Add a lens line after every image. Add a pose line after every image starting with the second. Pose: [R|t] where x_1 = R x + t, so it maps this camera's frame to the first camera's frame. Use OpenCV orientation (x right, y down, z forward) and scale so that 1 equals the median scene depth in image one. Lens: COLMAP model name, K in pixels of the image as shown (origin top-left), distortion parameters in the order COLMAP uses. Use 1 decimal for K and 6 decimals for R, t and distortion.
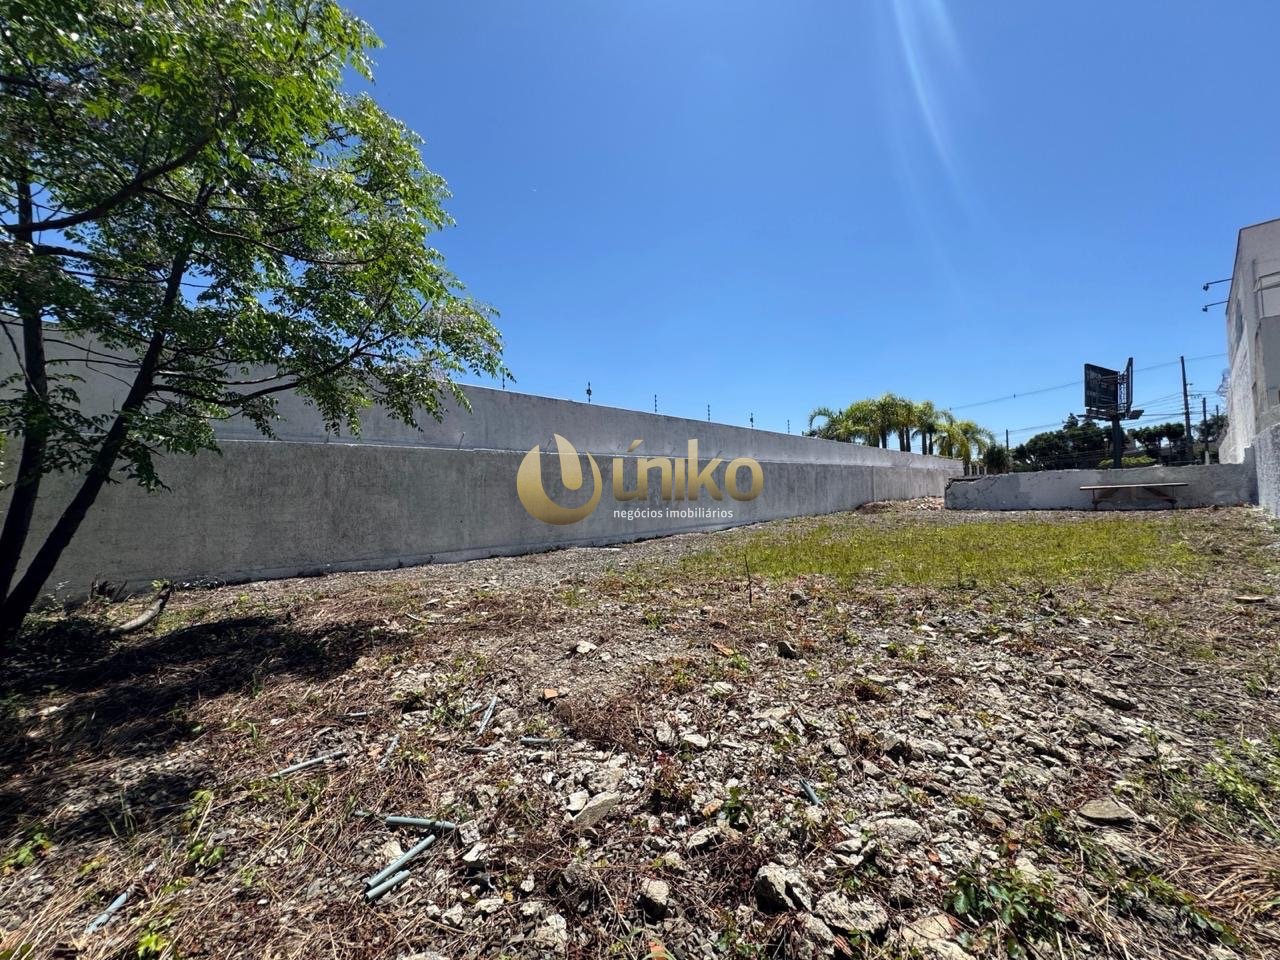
lens RADIAL K [[510.3, 0, 637.6], [0, 510.3, 479.5], [0, 0, 1]] dist [-0.001035, -0.000304]
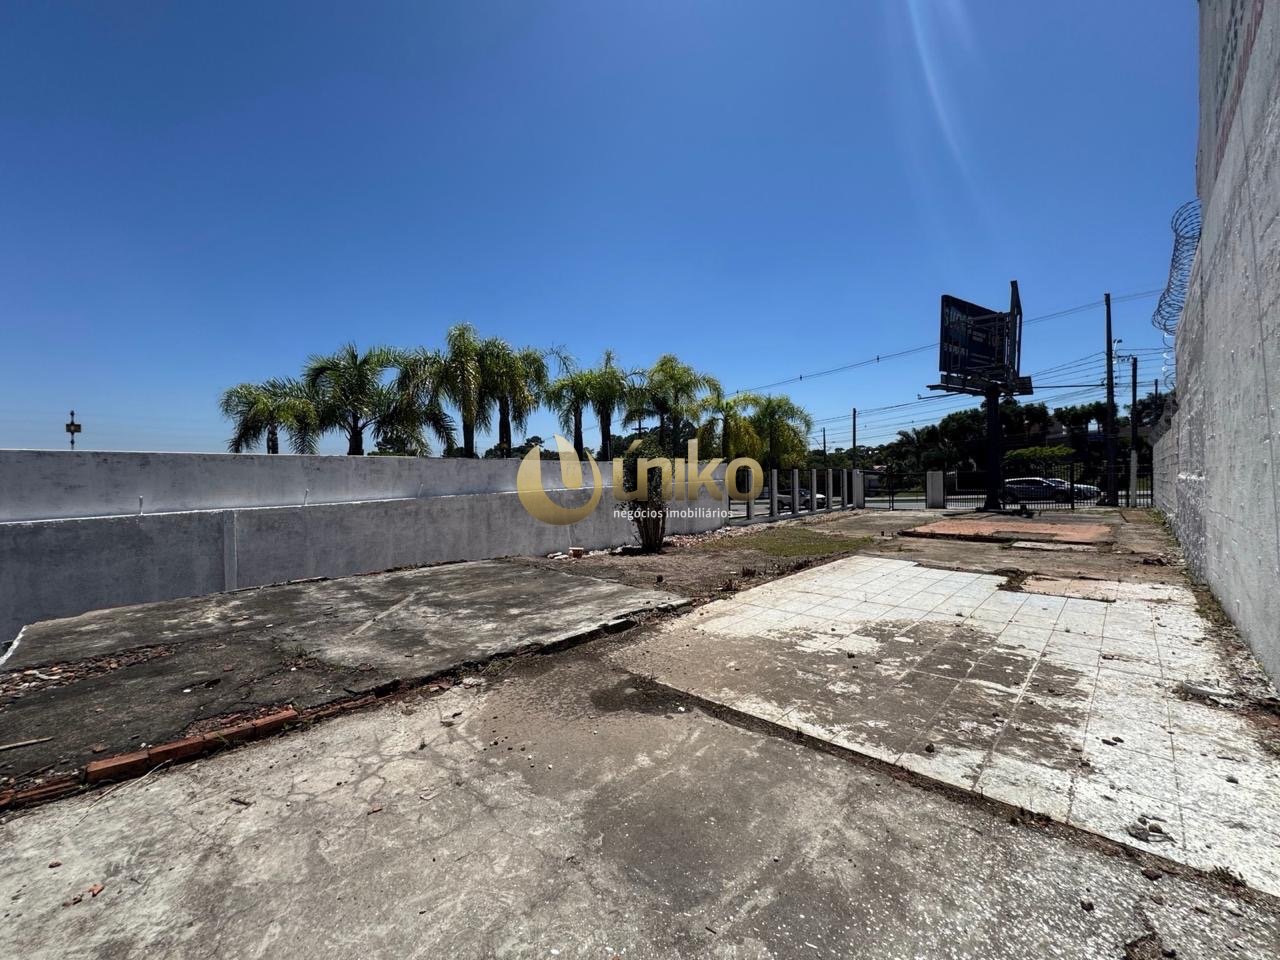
lens RADIAL K [[510.3, 0, 643.7], [0, 510.3, 480.8], [0, 0, 1]] dist [-0.001035, -0.000304]
pose [[0.997878, -0.000272, 0.065105, 0.508737], [-0.003270, 0.998520, 0.054290, -0.049667], [-0.065023, -0.054387, 0.996401, 0.444222]]
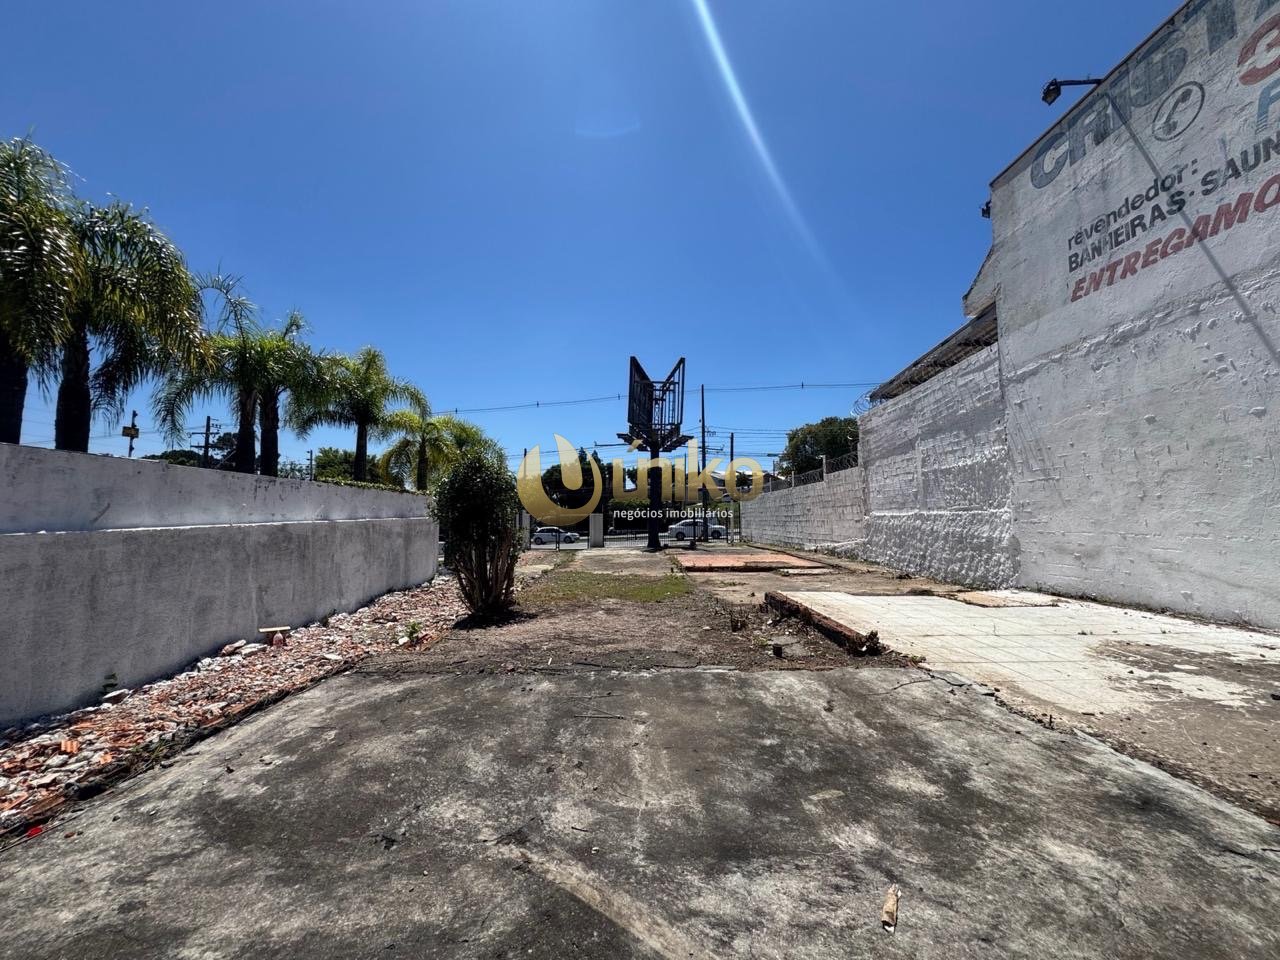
lens RADIAL K [[510.3, 0, 636.4], [0, 510.3, 480.6], [0, 0, 1]] dist [-0.001035, -0.000304]
pose [[0.666369, 0.067494, 0.742561, 0.417441], [-0.041116, 0.997706, -0.053789, -0.035361], [-0.744488, 0.005312, 0.667615, 0.569766]]
